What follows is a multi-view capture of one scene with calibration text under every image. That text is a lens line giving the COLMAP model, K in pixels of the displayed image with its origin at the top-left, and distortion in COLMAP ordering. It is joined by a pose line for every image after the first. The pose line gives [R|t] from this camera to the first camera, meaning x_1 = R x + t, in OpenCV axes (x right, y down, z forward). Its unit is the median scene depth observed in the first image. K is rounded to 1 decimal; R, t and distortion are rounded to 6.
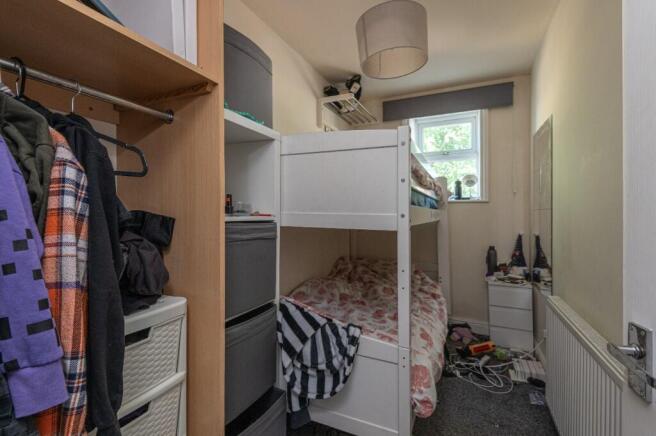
lens RADIAL K [[302.8, 0, 327.2], [0, 302.8, 213.0], [0, 0, 1]] dist [0.000583, -0.001410]
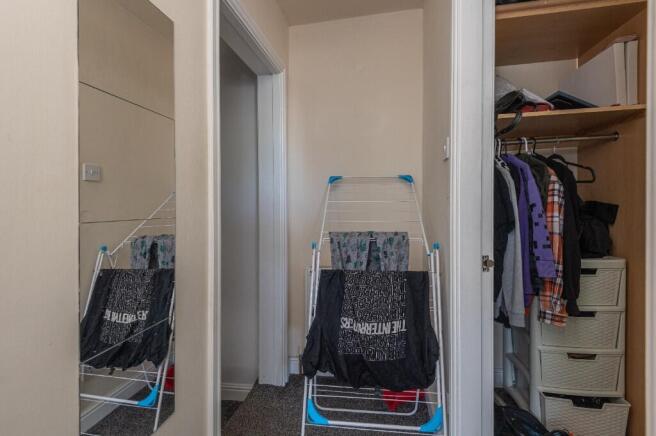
lens RADIAL K [[301.0, 0, 327.5], [0, 301.0, 222.9], [0, 0, 1]] dist [-0.009976, -0.000244]
pose [[0.267281, 0.035374, -0.962969, 0.544406], [0.028298, 0.998607, 0.044537, -0.001850], [0.963203, -0.039154, 0.265908, -0.792297]]
